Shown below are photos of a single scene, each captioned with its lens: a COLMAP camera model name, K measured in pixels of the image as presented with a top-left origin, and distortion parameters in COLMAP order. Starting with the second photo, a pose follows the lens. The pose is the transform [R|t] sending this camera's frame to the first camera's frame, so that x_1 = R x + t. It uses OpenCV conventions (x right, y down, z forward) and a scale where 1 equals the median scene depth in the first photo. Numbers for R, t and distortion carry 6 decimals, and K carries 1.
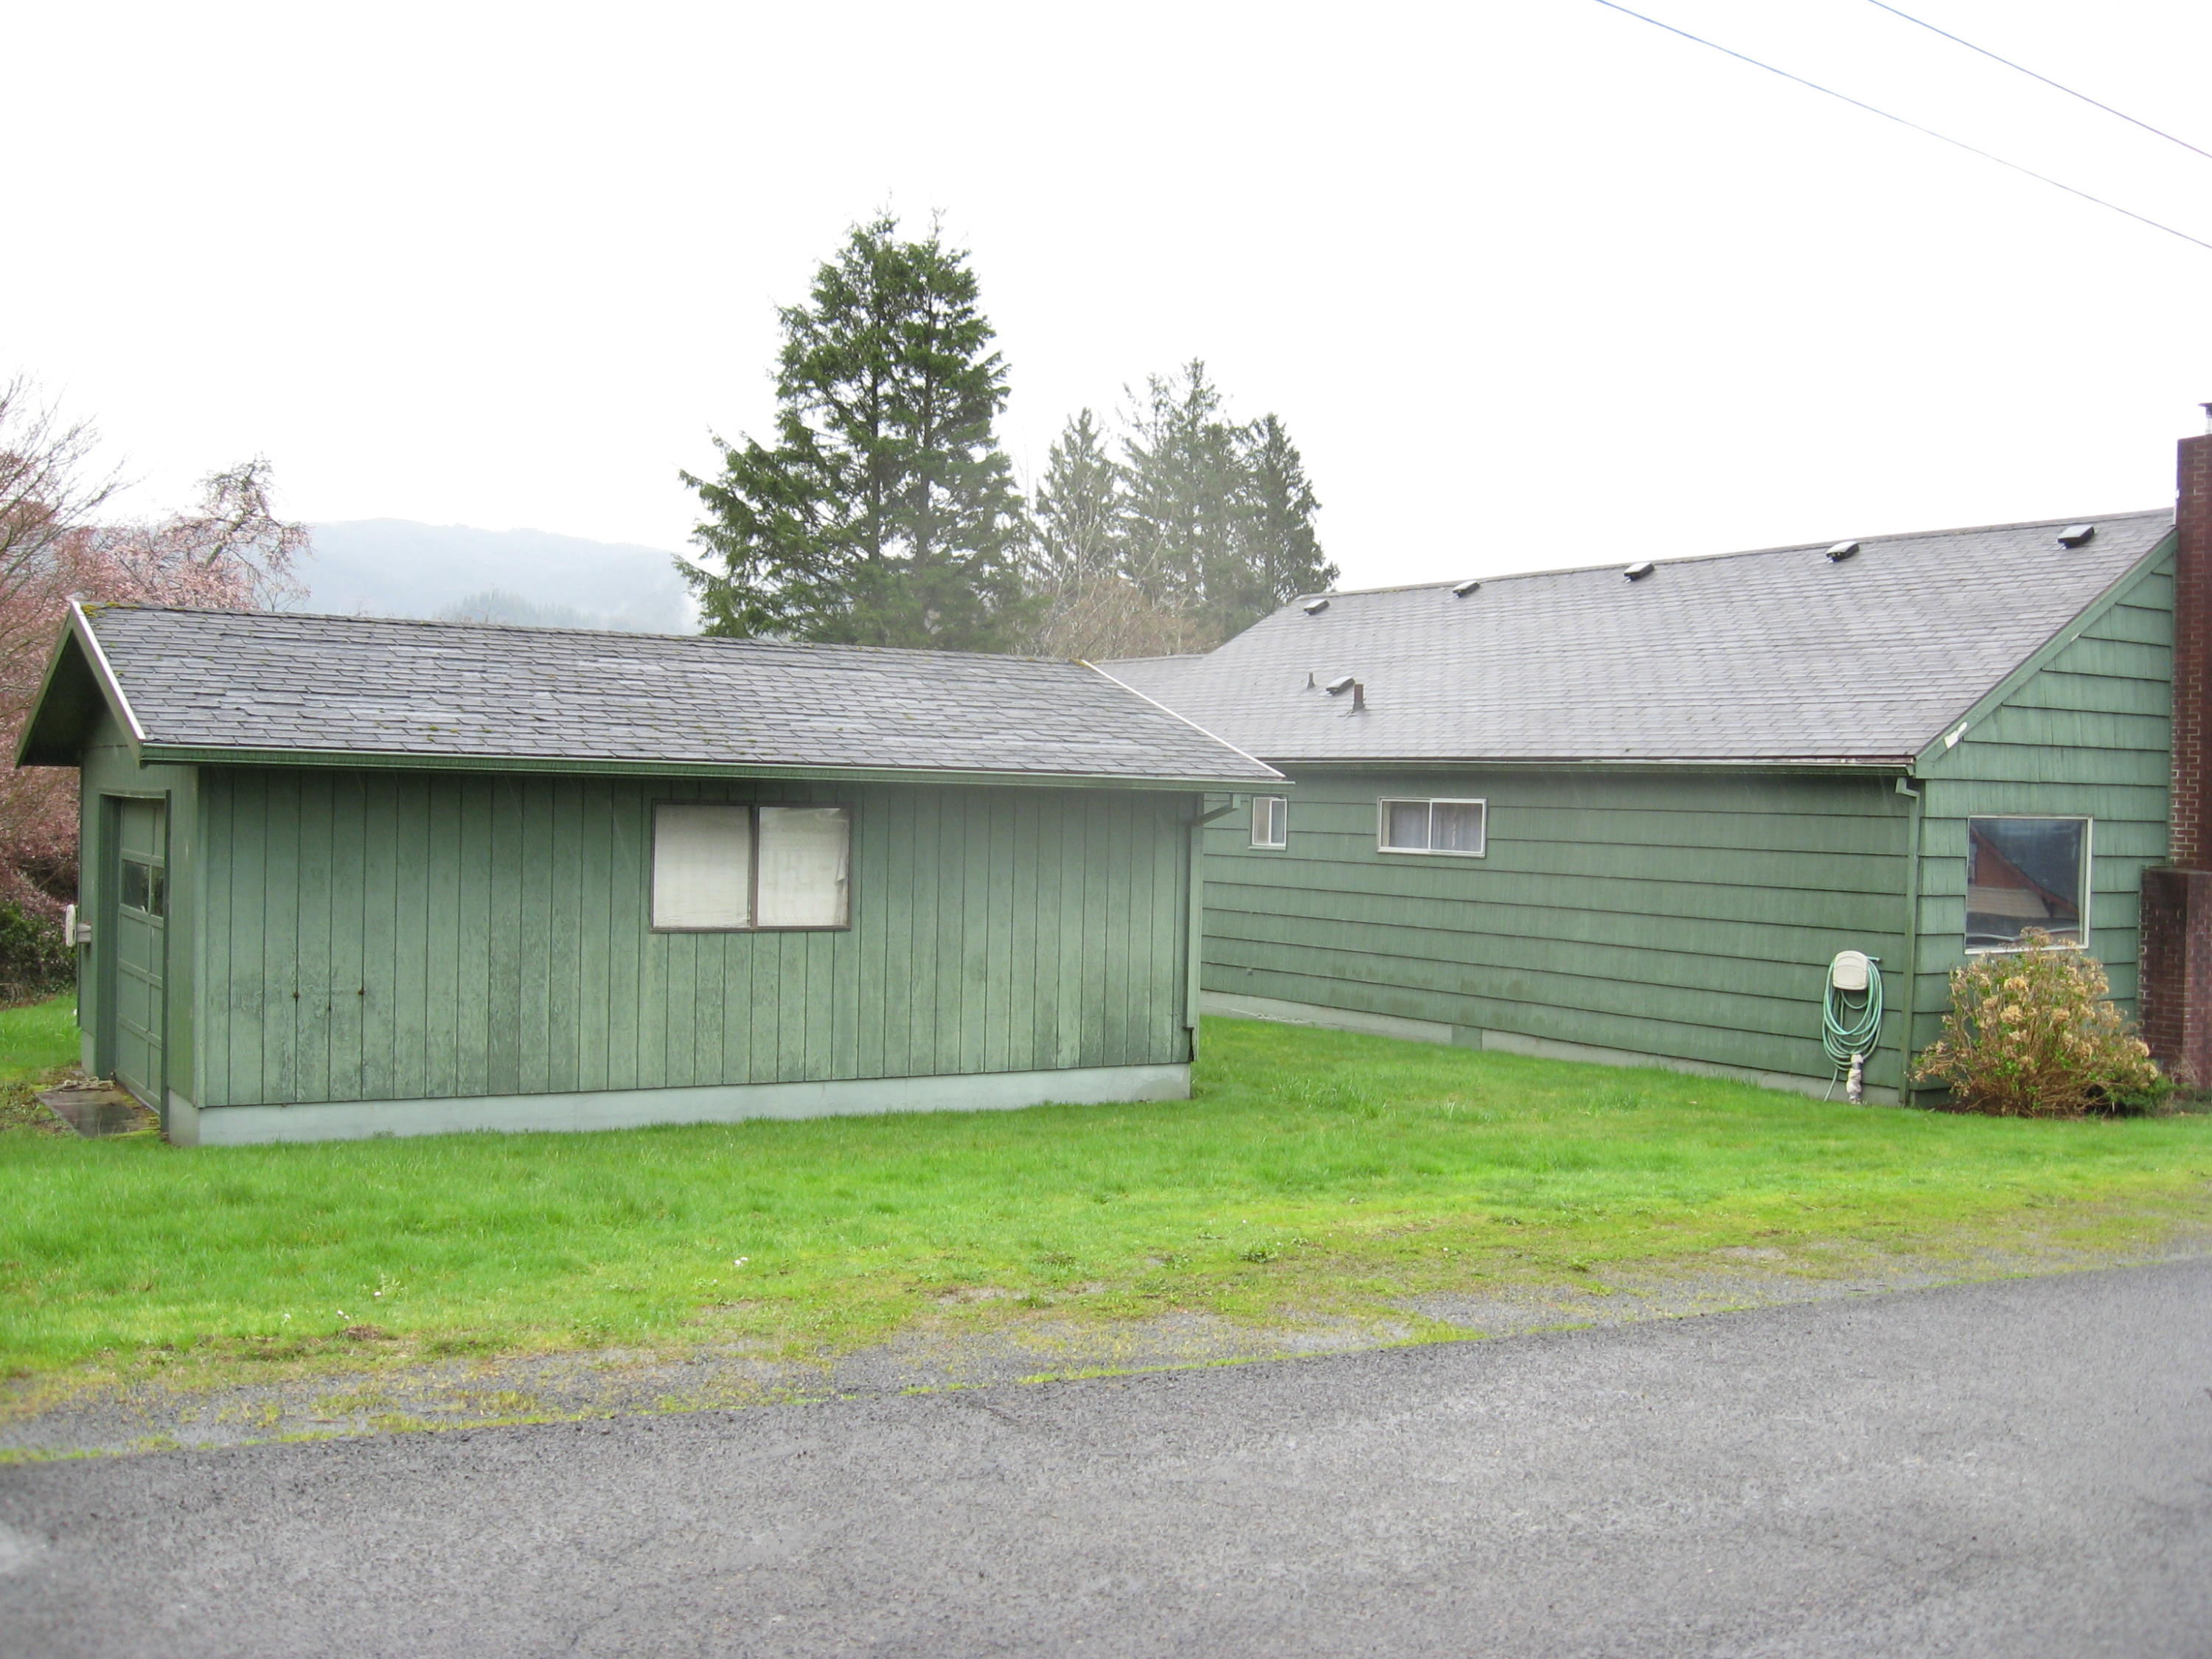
lens RADIAL K [[2271.7, 0, 1107.4], [0, 2271.7, 826.4], [0, 0, 1]] dist [-0.106436, 0.000000]
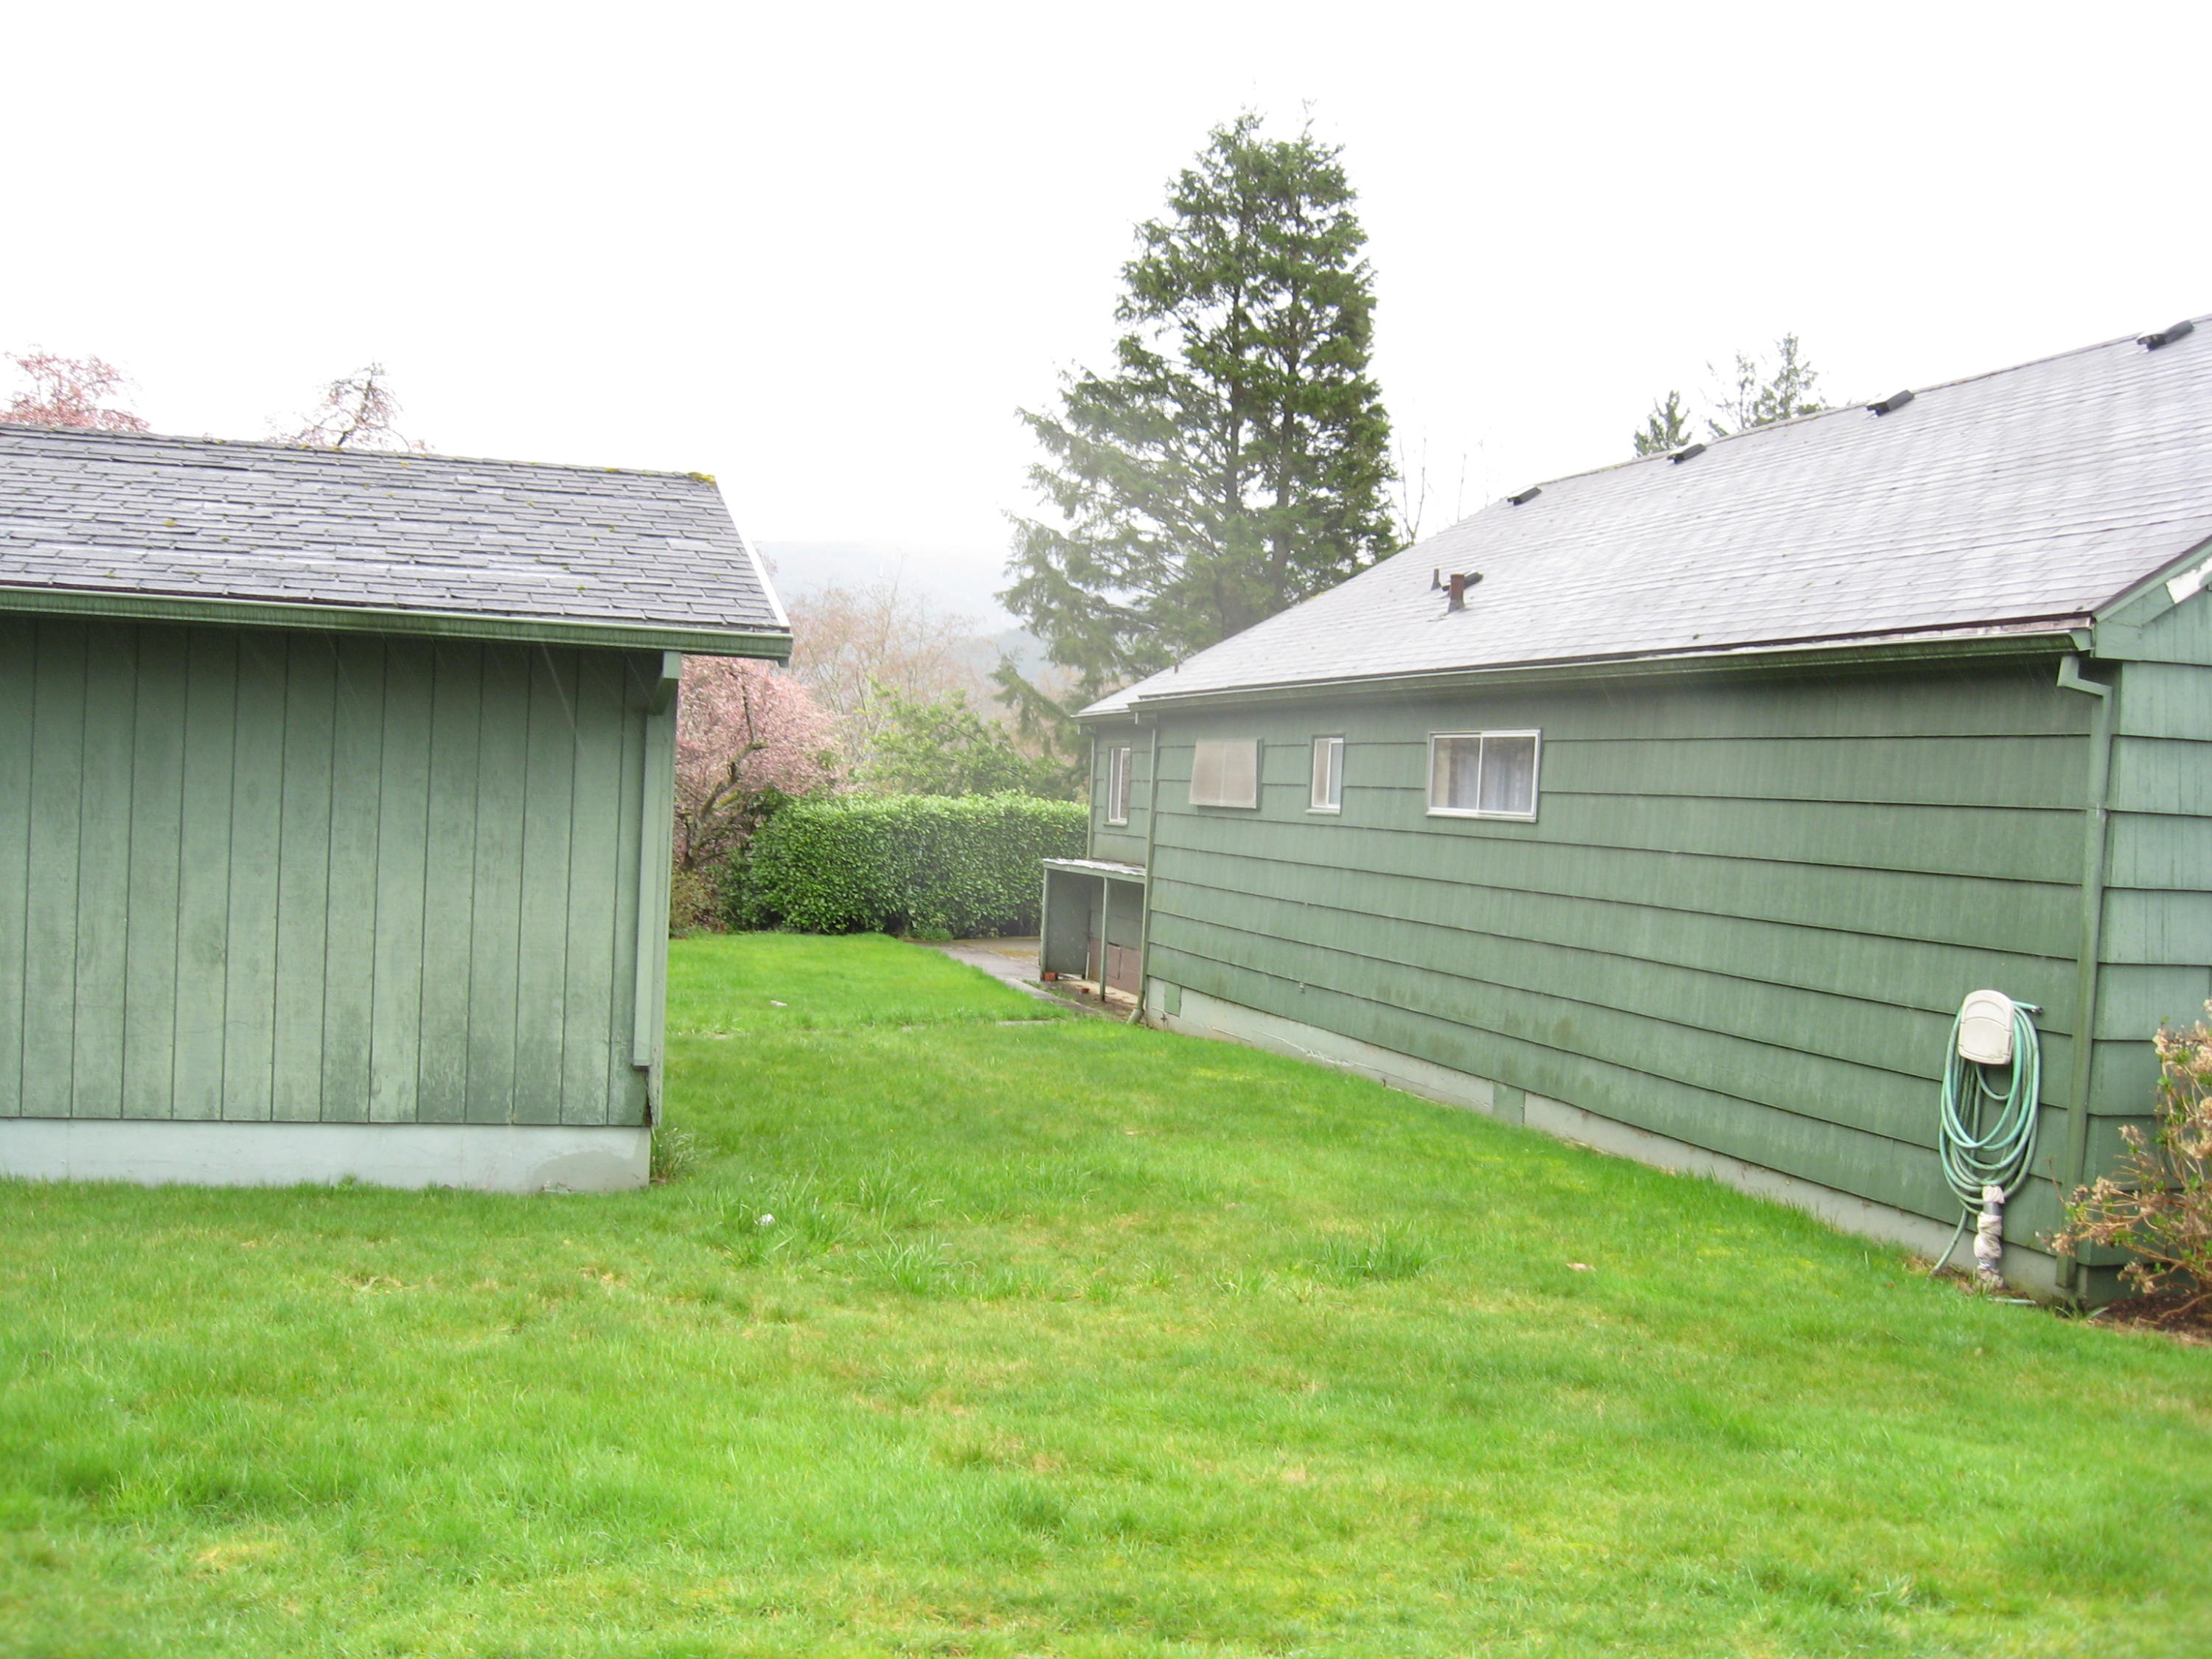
lens RADIAL K [[2271.7, 0, 1107.5], [0, 2271.7, 823.0], [0, 0, 1]] dist [-0.106436, 0.000000]
pose [[0.960492, 0.025347, -0.277149, 0.246432], [-0.027046, 0.999632, -0.002308, 0.020459], [0.276989, 0.009713, 0.960824, 0.388292]]
